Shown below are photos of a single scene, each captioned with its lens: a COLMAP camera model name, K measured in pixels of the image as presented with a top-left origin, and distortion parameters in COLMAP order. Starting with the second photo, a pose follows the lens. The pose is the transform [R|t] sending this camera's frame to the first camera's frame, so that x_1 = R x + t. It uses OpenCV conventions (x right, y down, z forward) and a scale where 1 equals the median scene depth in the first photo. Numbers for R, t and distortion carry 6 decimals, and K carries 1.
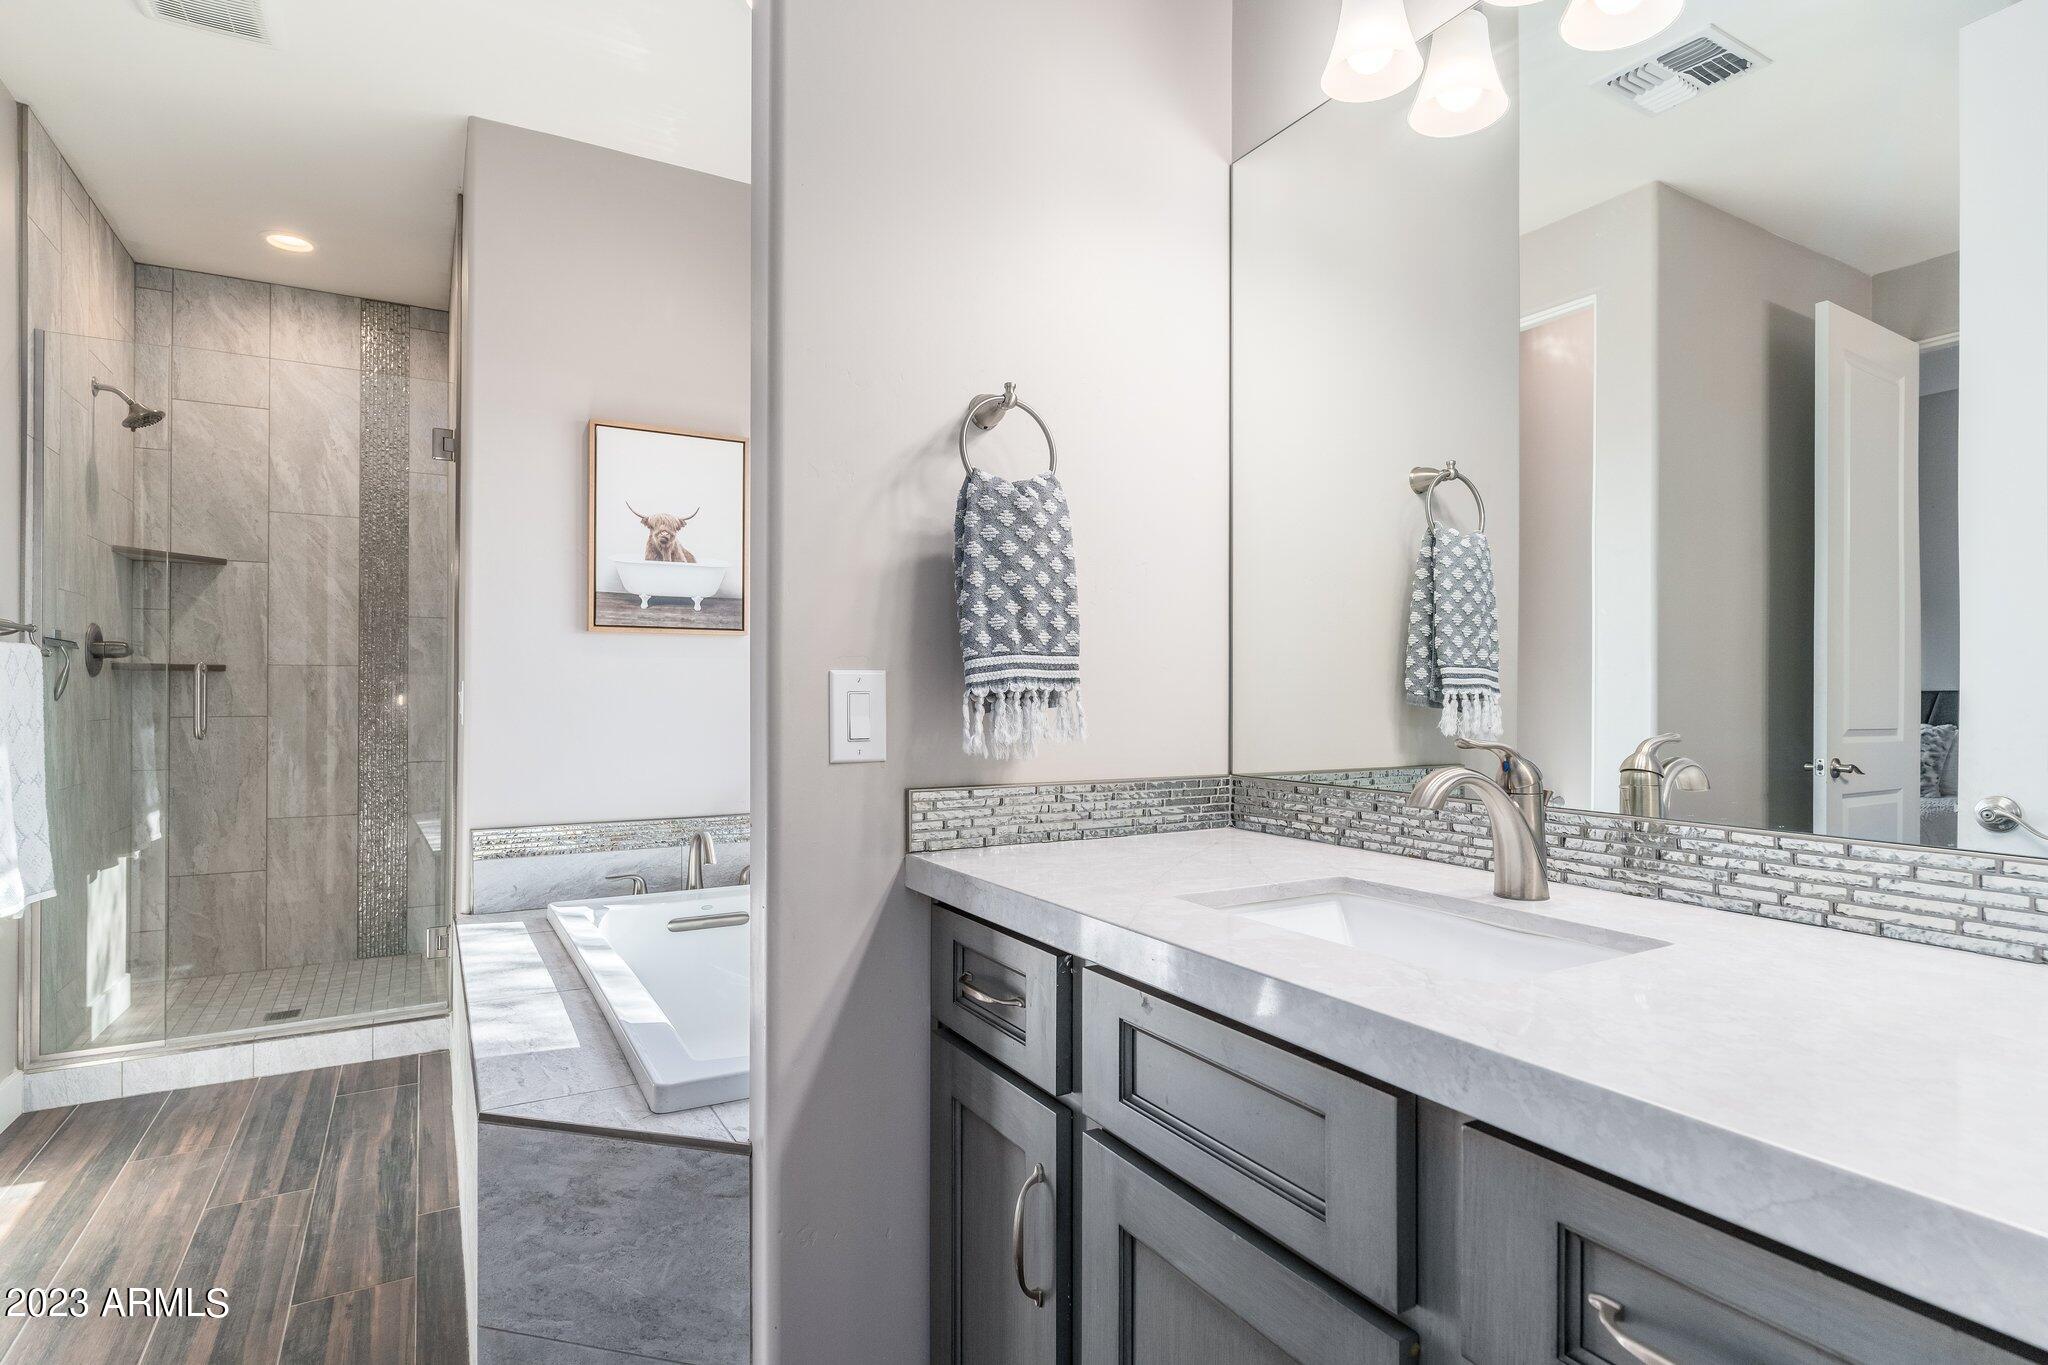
lens RADIAL K [[1047.0, 0, 1024.0], [0, 1047.0, 682.5], [0, 0, 1]] dist [0.002669, 0.000273]
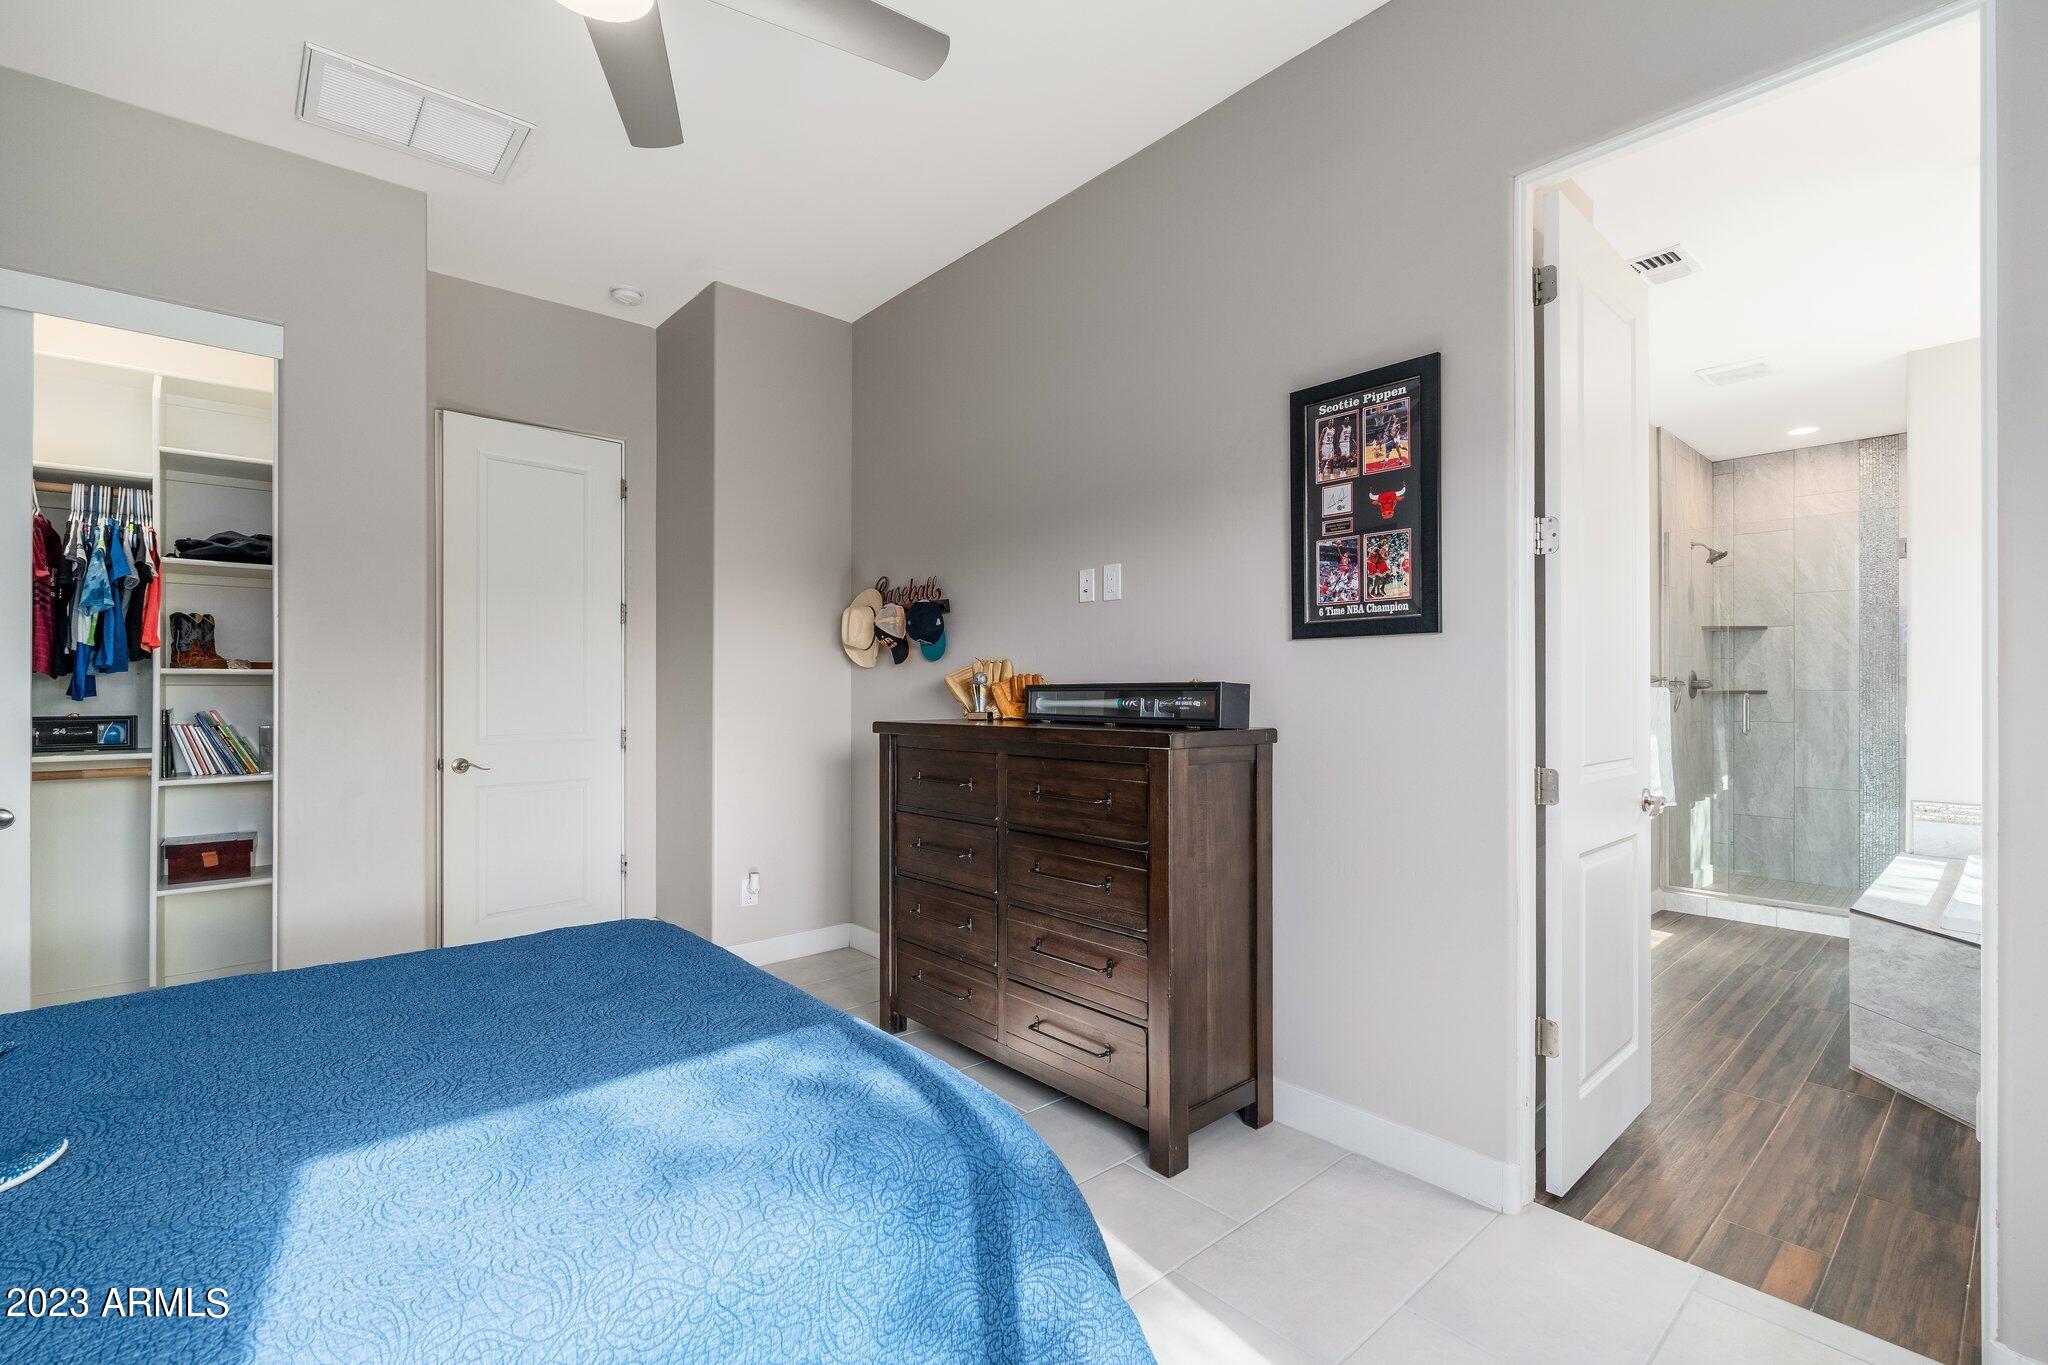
lens RADIAL K [[915.5, 0, 977.3], [0, 915.5, 679.5], [0, 0, 1]] dist [-0.016754, -0.000064]
pose [[0.175111, -0.004781, -0.984537, 0.473961], [0.003021, 0.999986, -0.004318, -0.035860], [0.984544, -0.002218, 0.175123, -0.531452]]
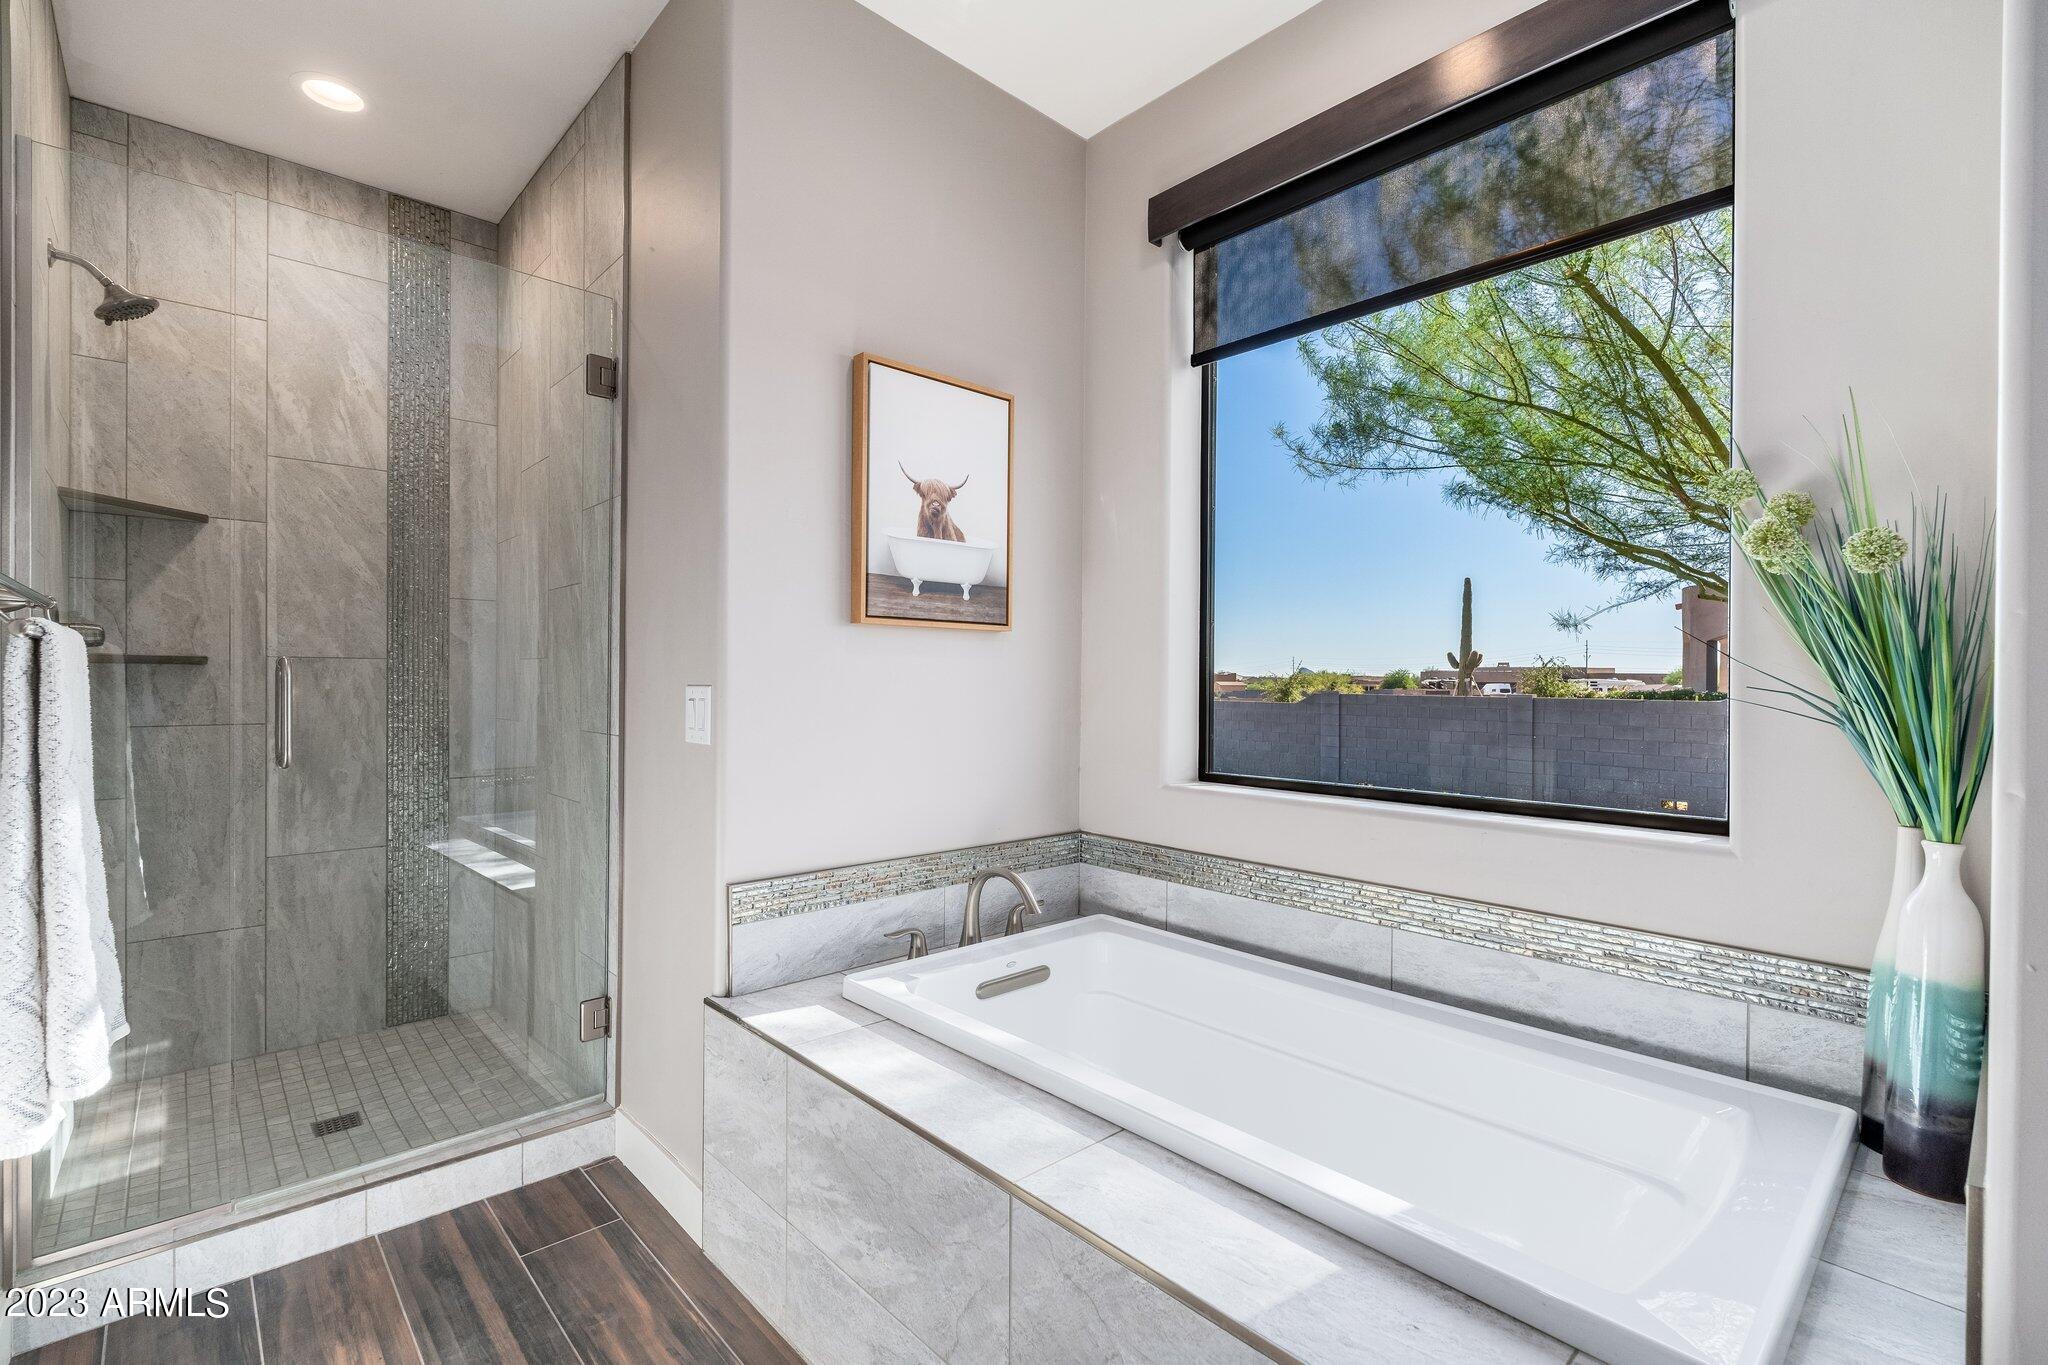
lens RADIAL K [[927.2, 0, 1024.0], [0, 927.2, 682.5], [0, 0, 1]] dist [0.001455, 0.000583]
pose [[0.974647, 0.004618, 0.223702, -0.385791], [-0.007486, 0.999900, 0.011973, -0.011736], [-0.223625, -0.013344, 0.974584, 0.250133]]
